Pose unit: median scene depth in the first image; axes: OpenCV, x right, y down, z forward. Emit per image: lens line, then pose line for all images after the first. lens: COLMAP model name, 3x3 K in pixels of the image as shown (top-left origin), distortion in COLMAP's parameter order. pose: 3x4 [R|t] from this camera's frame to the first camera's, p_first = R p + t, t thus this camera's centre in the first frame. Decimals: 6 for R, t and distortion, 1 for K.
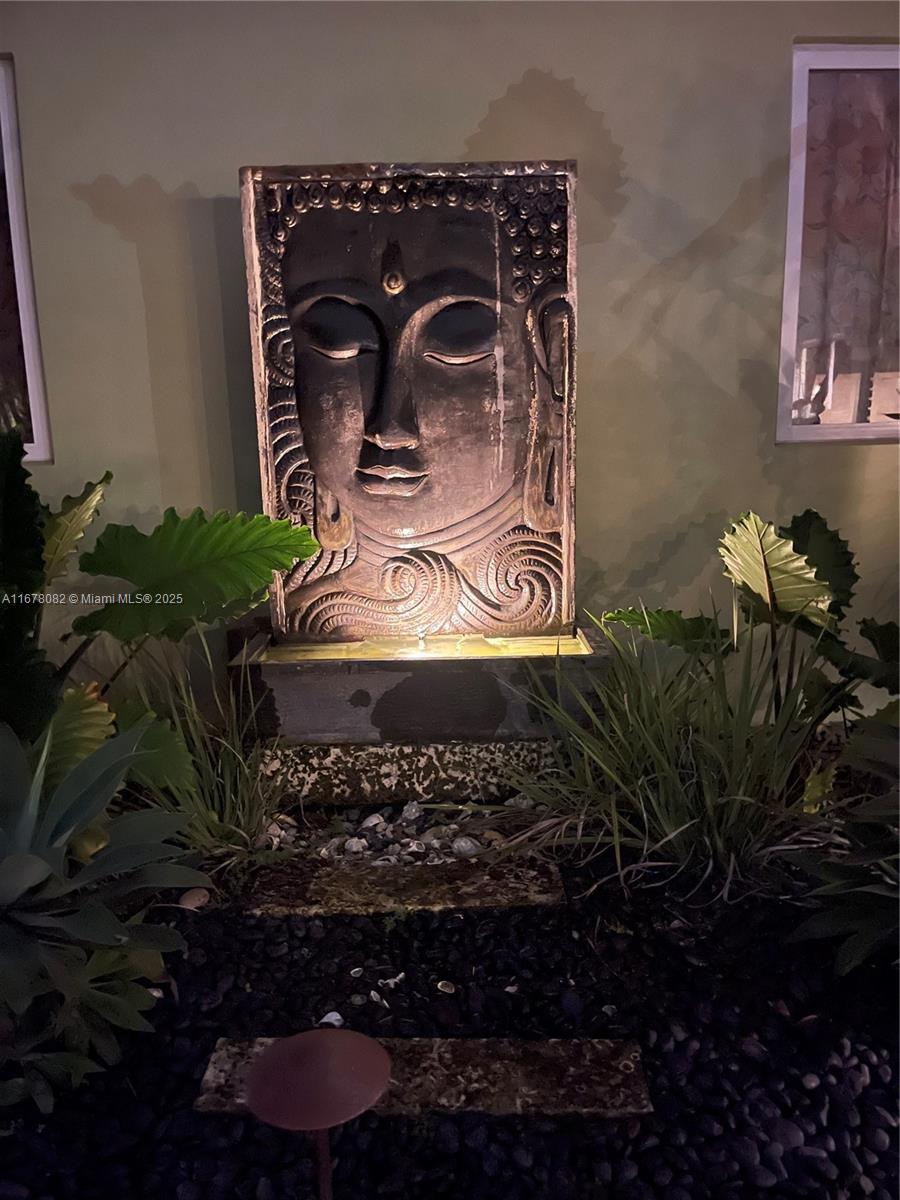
lens RADIAL K [[915.6, 0, 446.1], [0, 915.6, 600.4], [0, 0, 1]] dist [0.053589, -0.097676]
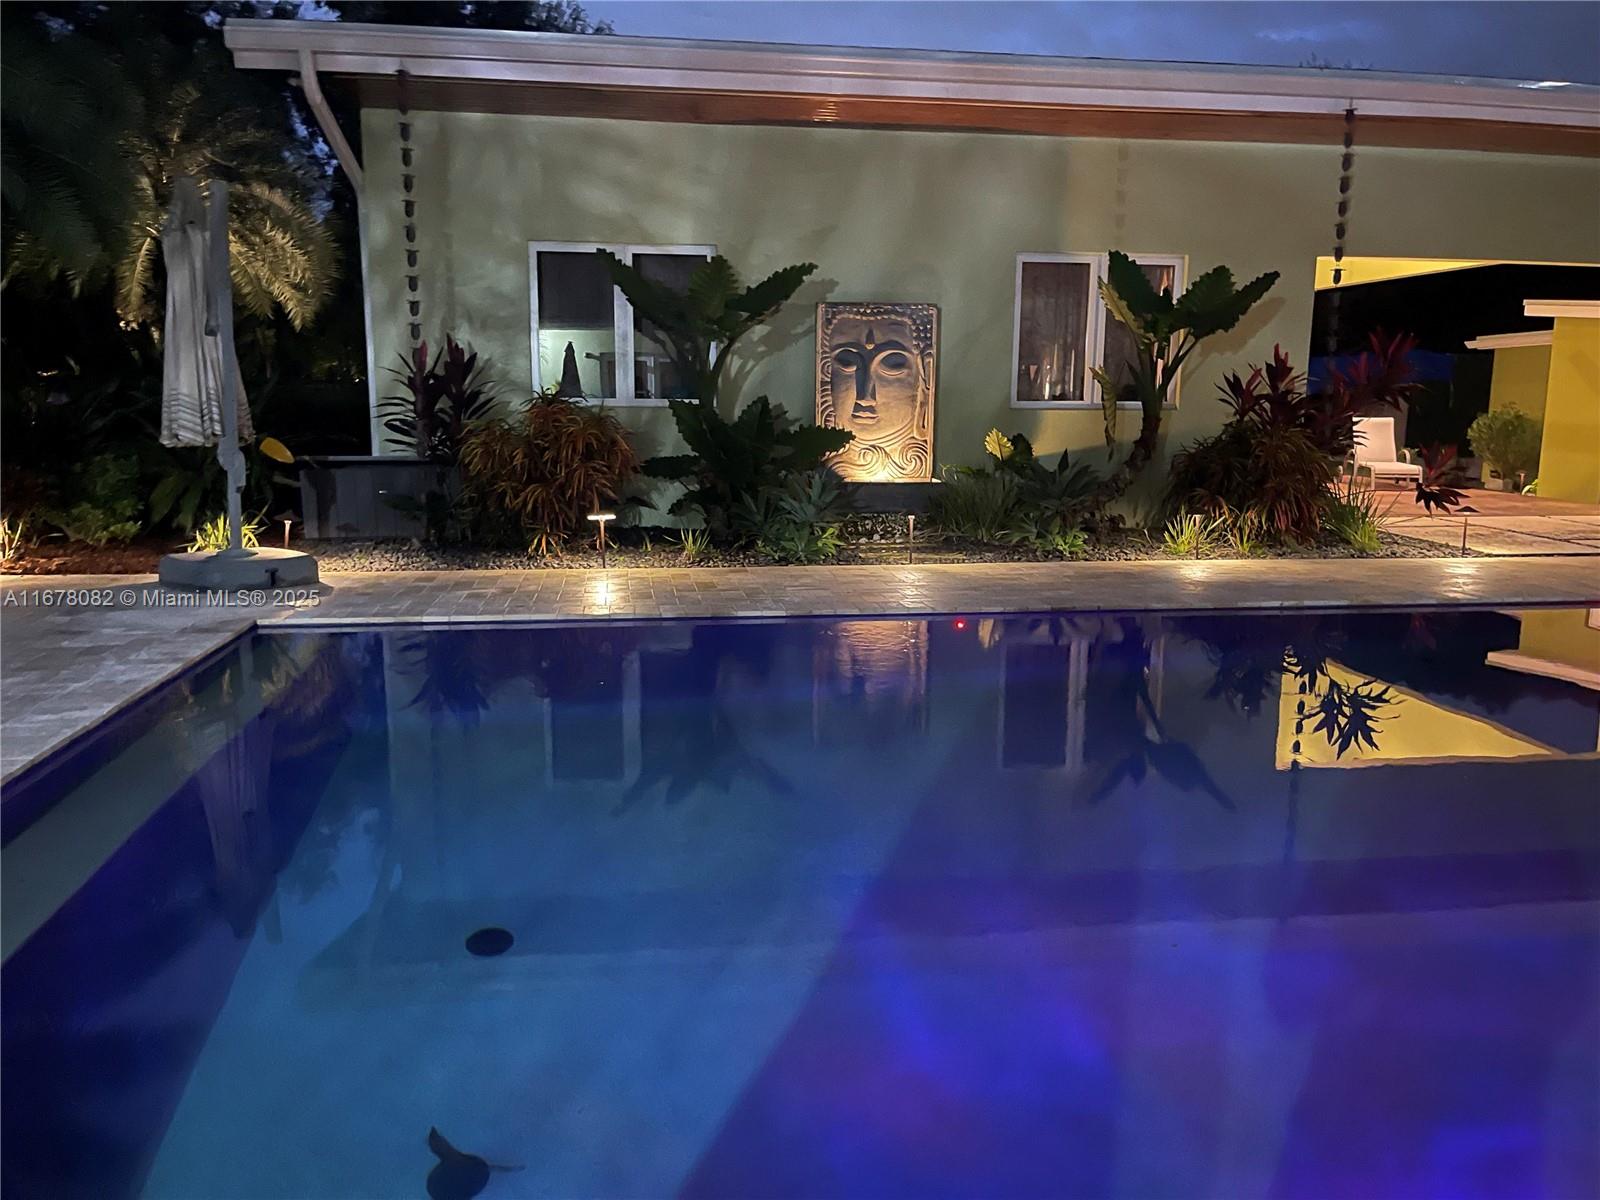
lens RADIAL K [[1220.8, 0, 797.8], [0, 1220.8, 609.7], [0, 0, 1]] dist [0.053589, -0.097676]
pose [[0.992876, 0.008515, 0.118850, -0.672909], [-0.008753, 0.999961, 0.001479, 0.422685], [-0.118833, -0.002509, 0.992911, -2.496858]]
